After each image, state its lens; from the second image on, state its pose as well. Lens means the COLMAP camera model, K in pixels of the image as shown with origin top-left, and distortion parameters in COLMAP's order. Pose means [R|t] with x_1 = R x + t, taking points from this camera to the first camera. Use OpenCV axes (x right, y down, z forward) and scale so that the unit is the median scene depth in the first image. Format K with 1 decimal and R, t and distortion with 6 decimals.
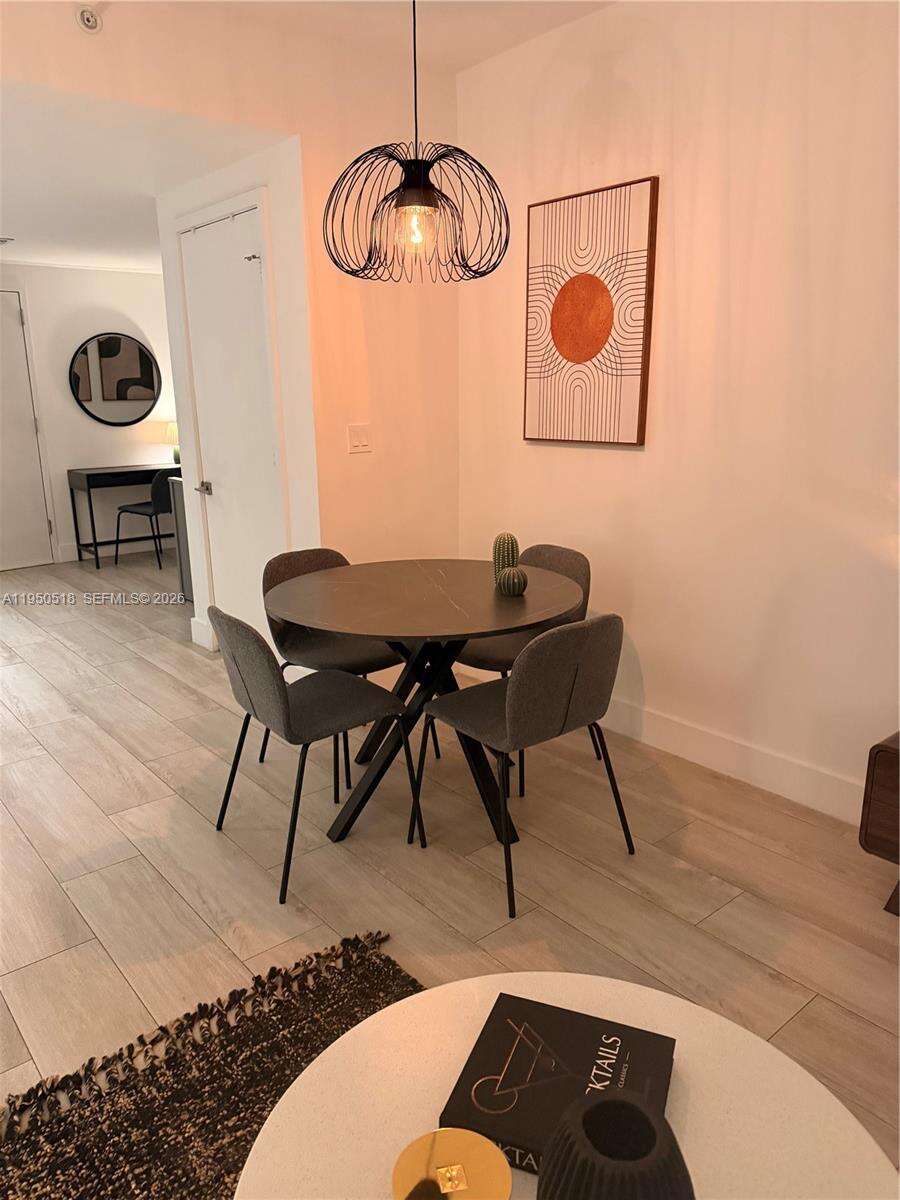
lens RADIAL K [[822.6, 0, 450.0], [0, 822.6, 600.0], [0, 0, 1]] dist [-0.009545, -0.001794]
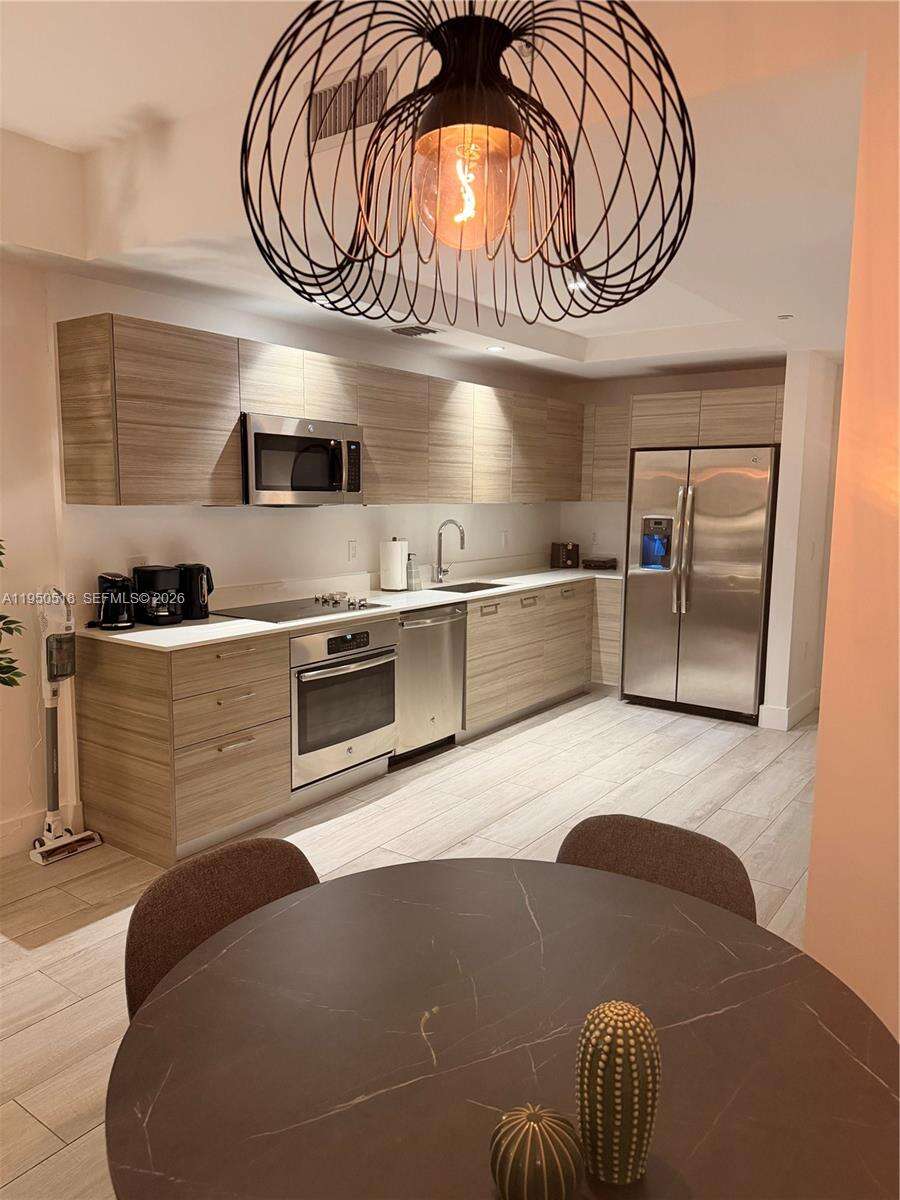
lens RADIAL K [[836.9, 0, 446.4], [0, 836.9, 599.6], [0, 0, 1]] dist [0.105717, -0.167121]
pose [[0.234236, 0.142621, -0.961661, 0.346674], [-0.256964, 0.963084, 0.080243, -0.247415], [0.937605, 0.228316, 0.262237, 0.785128]]
